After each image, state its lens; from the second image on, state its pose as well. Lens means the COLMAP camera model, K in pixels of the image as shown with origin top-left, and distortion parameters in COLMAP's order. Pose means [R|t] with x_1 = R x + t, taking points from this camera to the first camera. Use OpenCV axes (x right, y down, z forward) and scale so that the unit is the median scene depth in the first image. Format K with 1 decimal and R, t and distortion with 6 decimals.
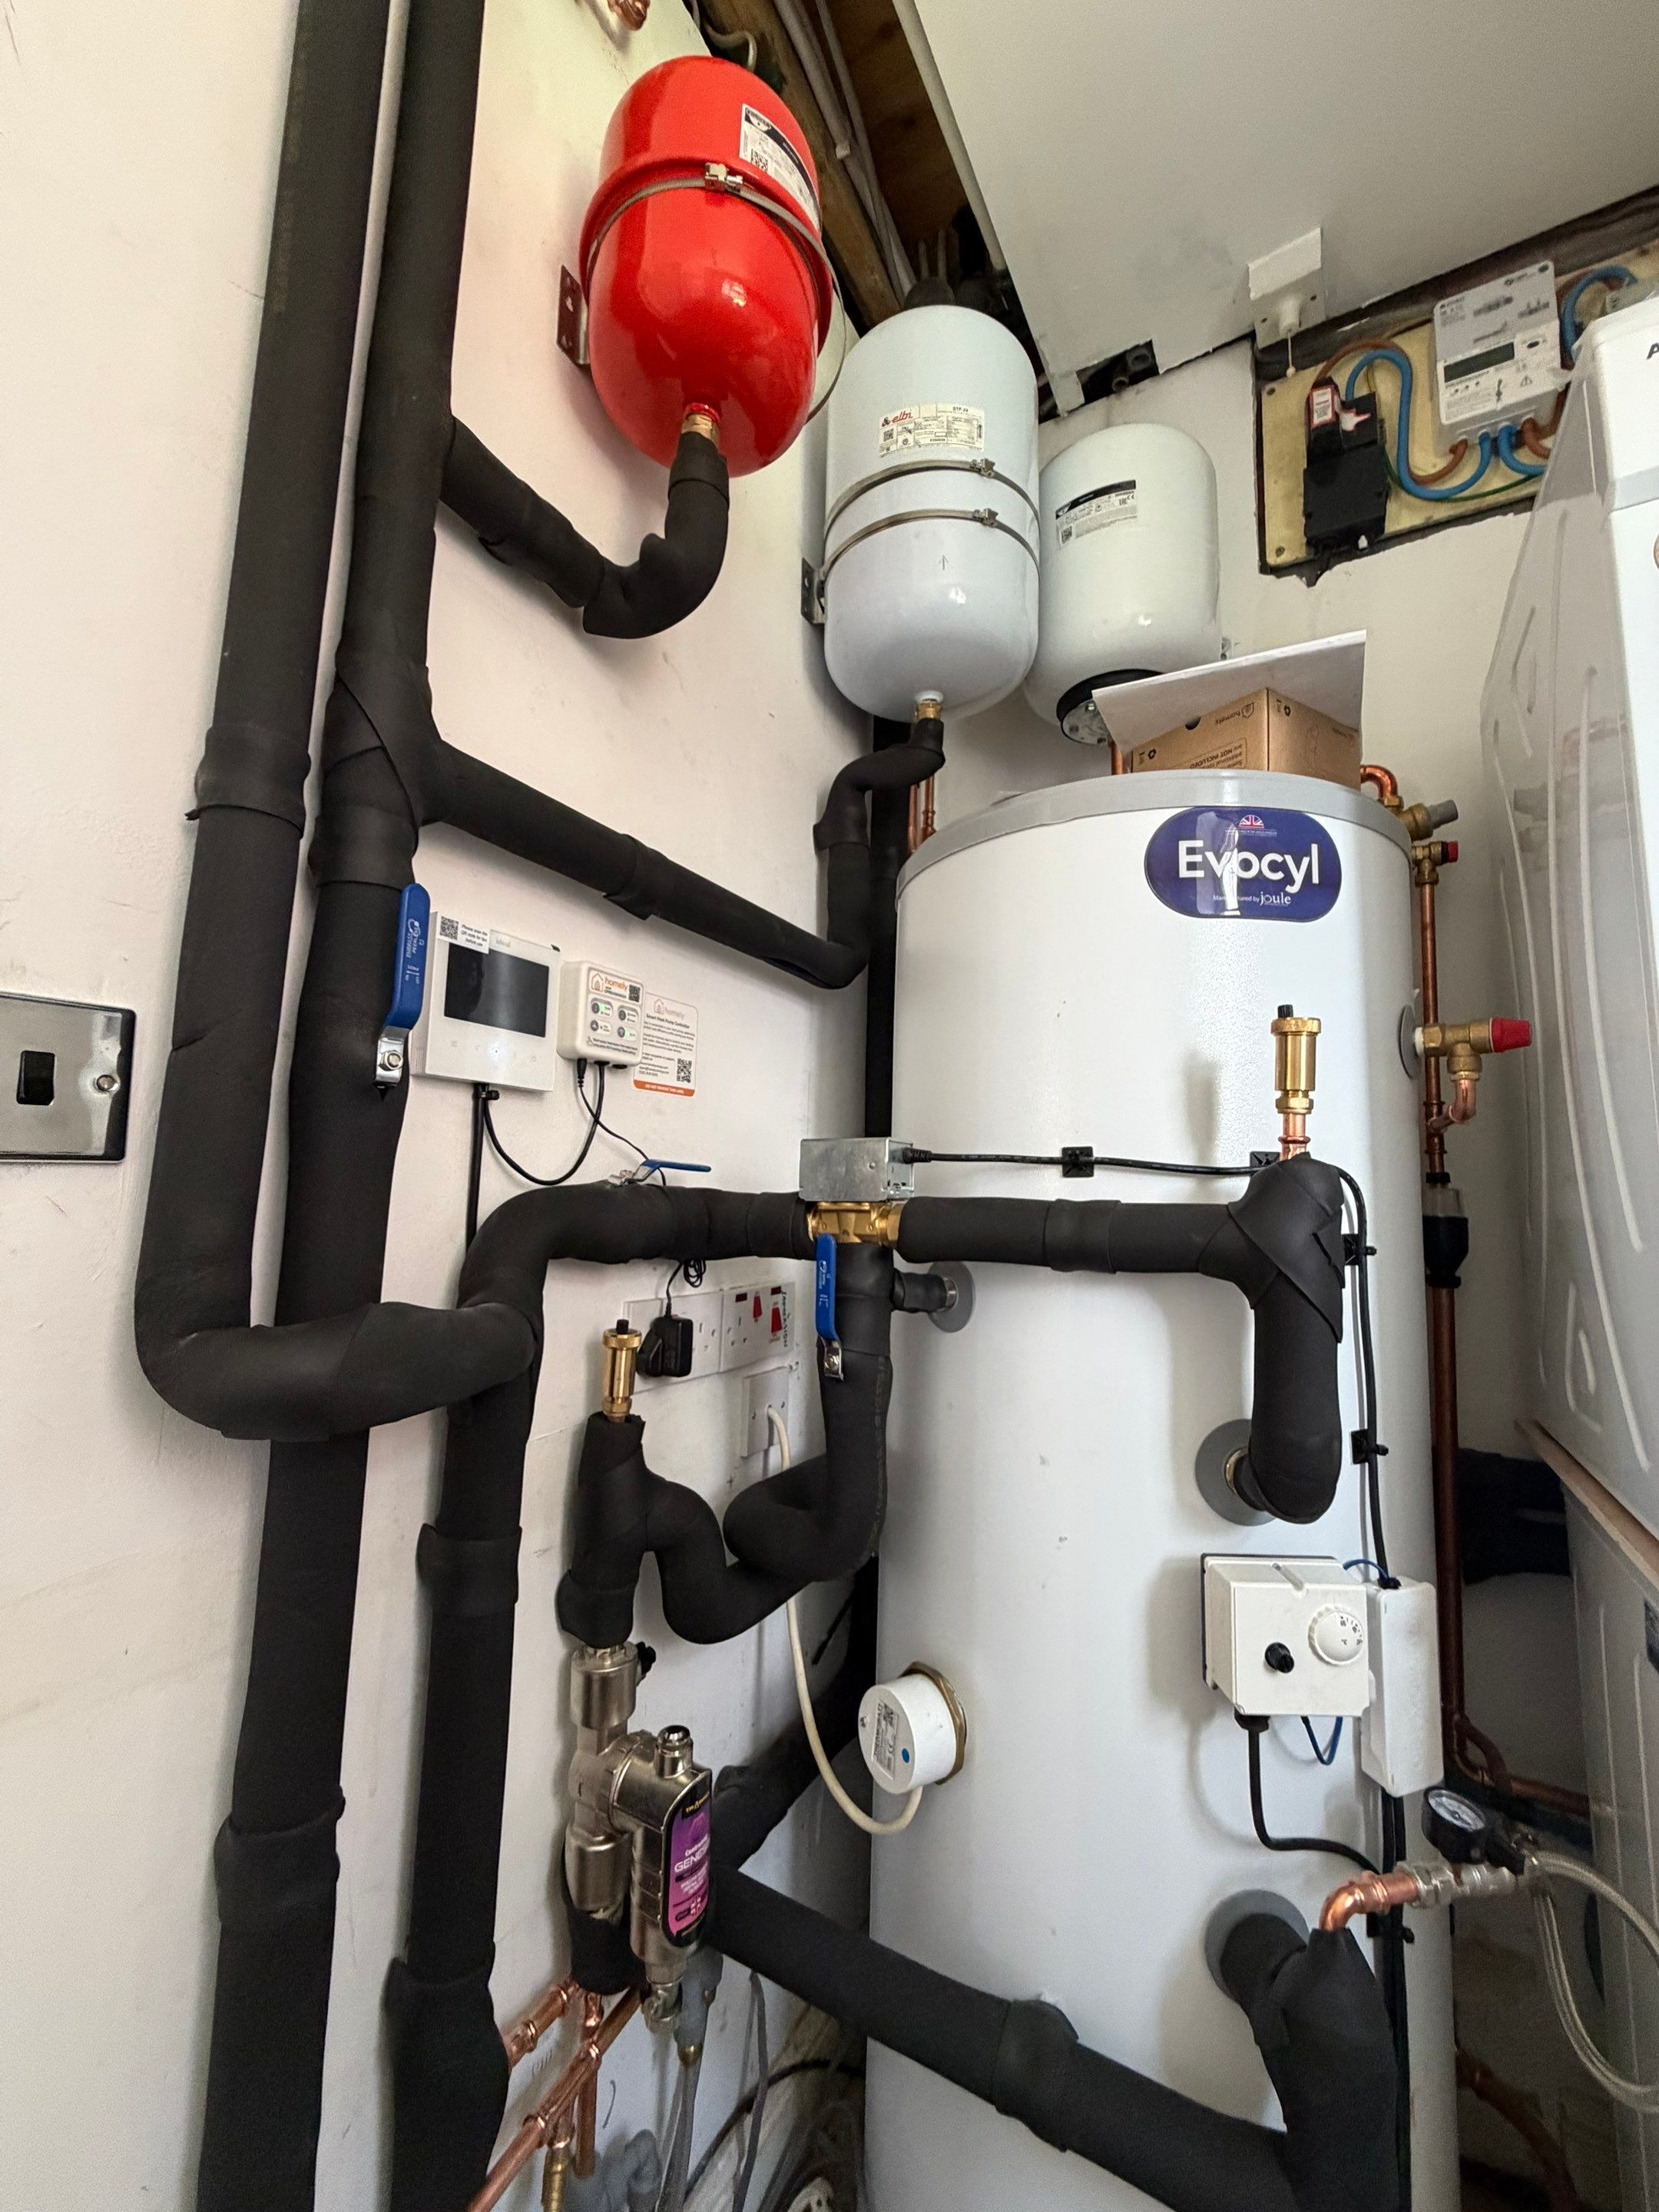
lens RADIAL K [[859.6, 0, 829.5], [0, 859.6, 1106.0], [0, 0, 1]] dist [0.014356, -0.010541]
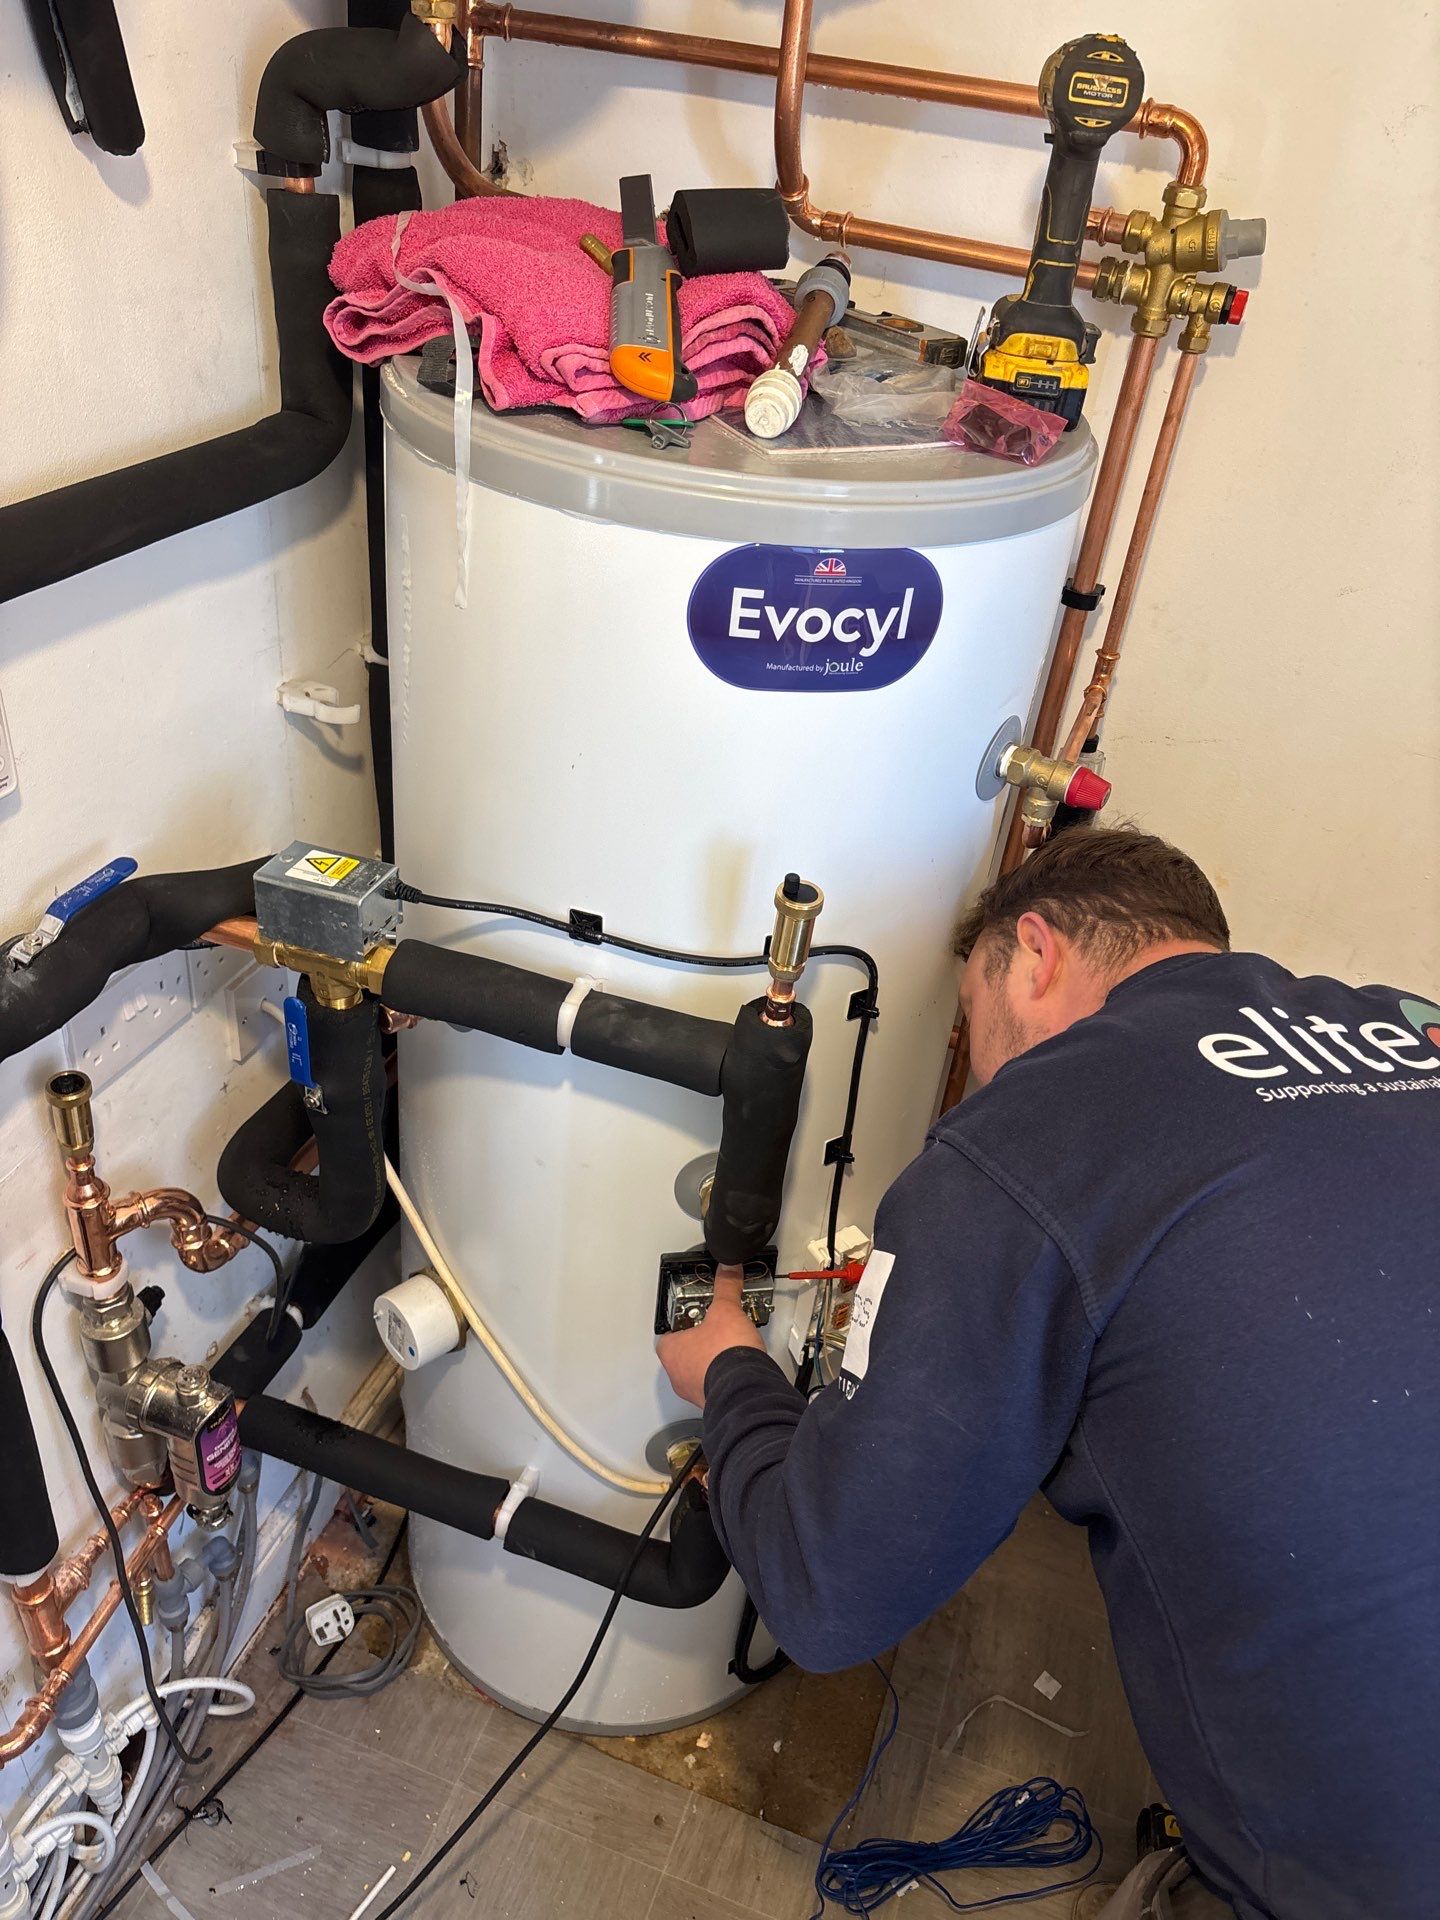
lens RADIAL K [[1448.5, 0, 726.1], [0, 1448.5, 935.1], [0, 0, 1]] dist [0.075018, -0.151103]
pose [[0.982670, -0.038579, 0.181303, 0.161147], [-0.089150, 0.759184, 0.644741, -0.887747], [-0.162516, -0.649731, 0.742589, -0.121265]]
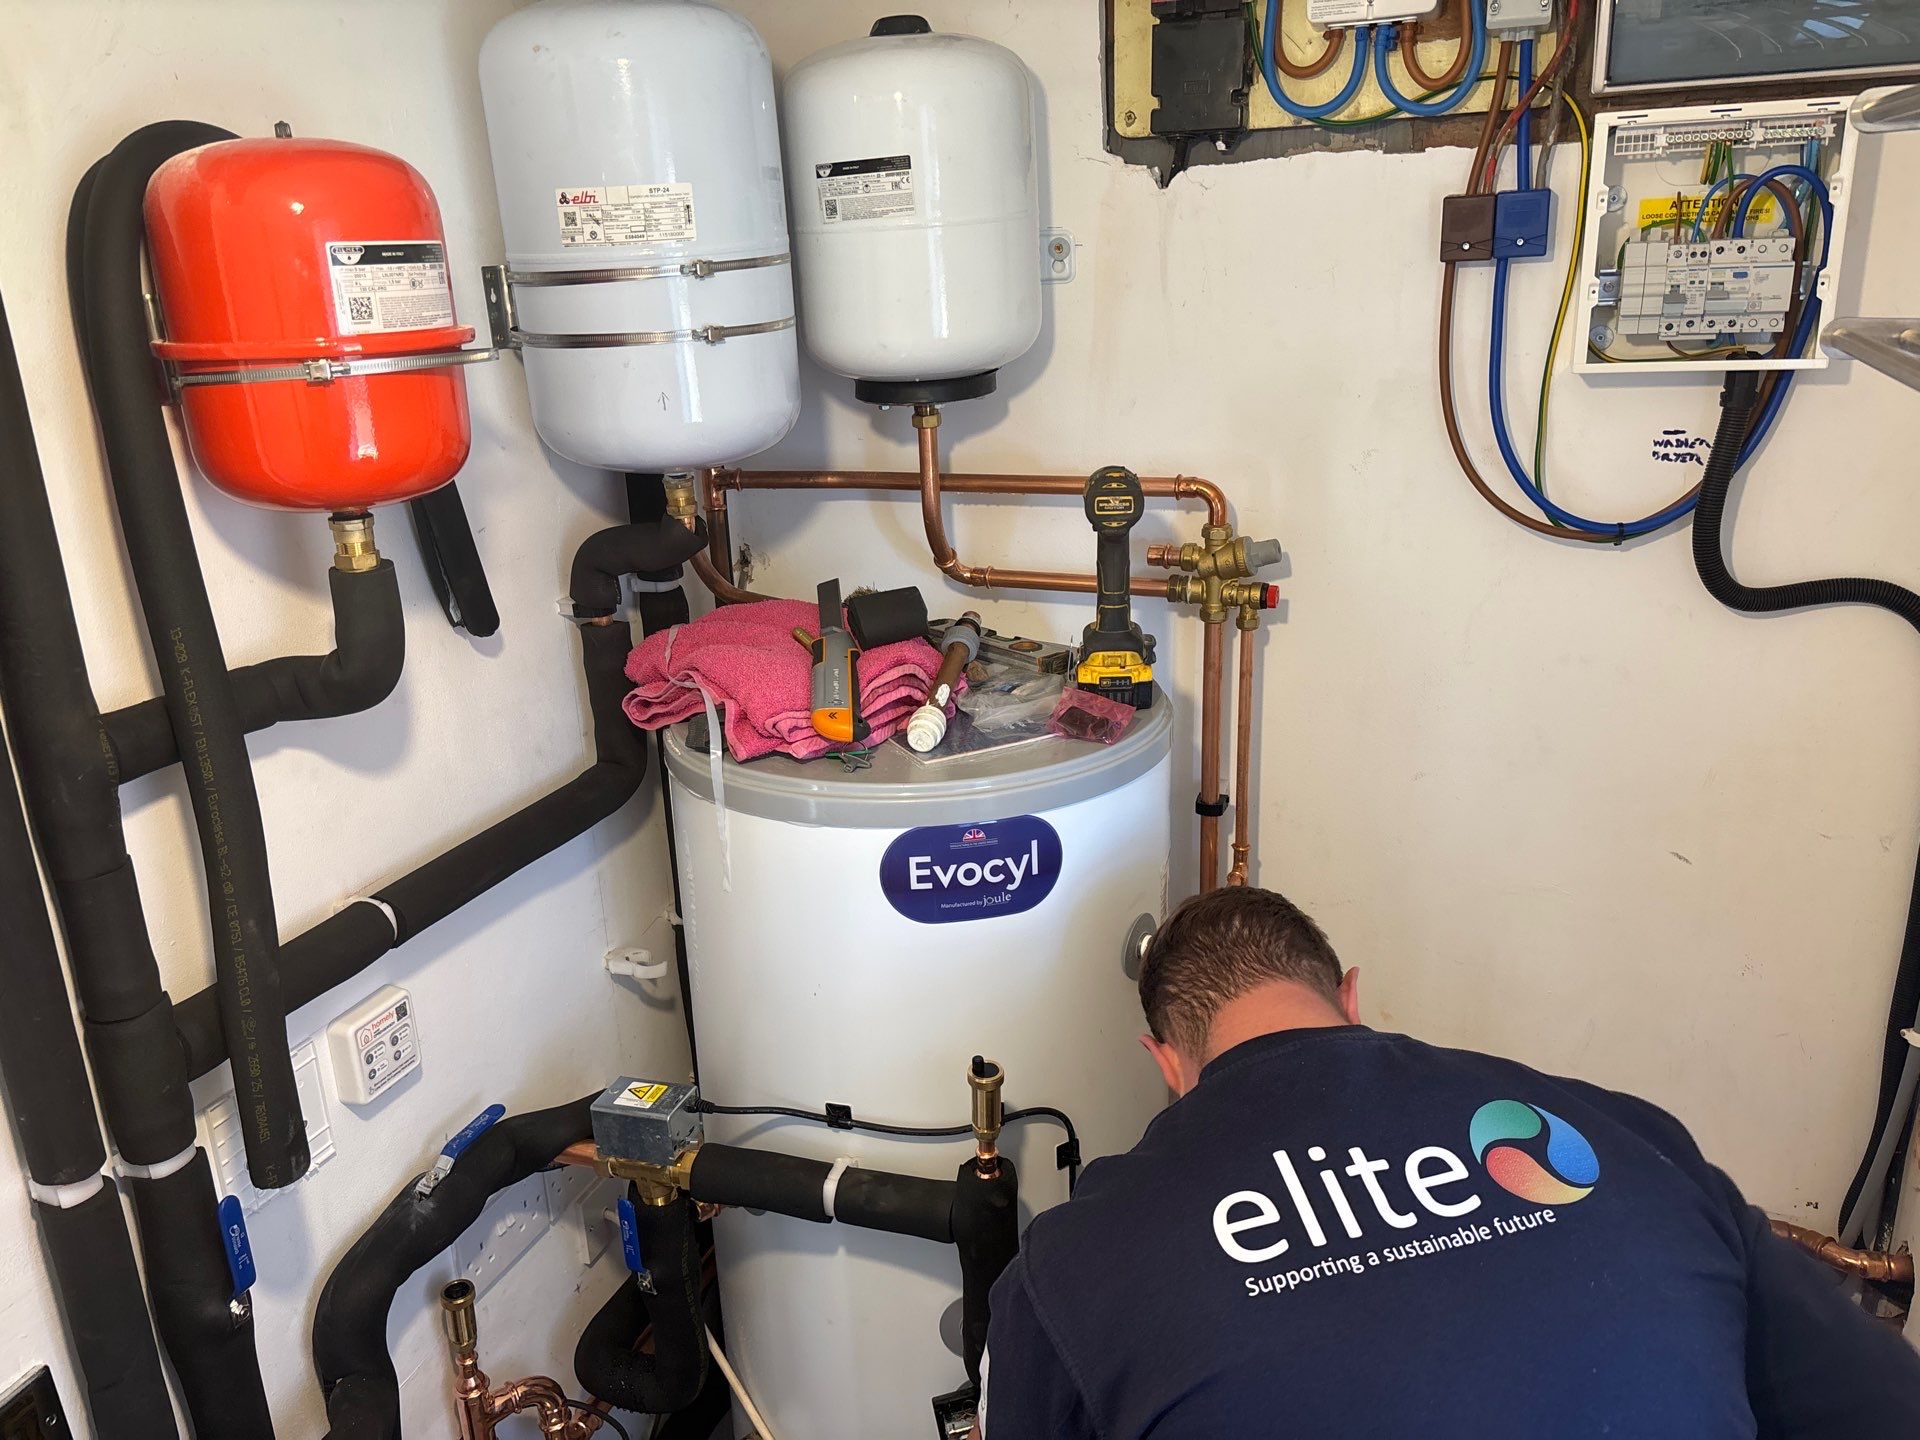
lens RADIAL K [[1448.5, 0, 962.4], [0, 1448.5, 693.0], [0, 0, 1]] dist [0.075018, -0.151103]
pose [[0.983764, -0.116874, 0.136195, 0.250875], [0.052081, 0.912144, 0.406548, -1.218295], [-0.171744, -0.392854, 0.903421, -0.548780]]
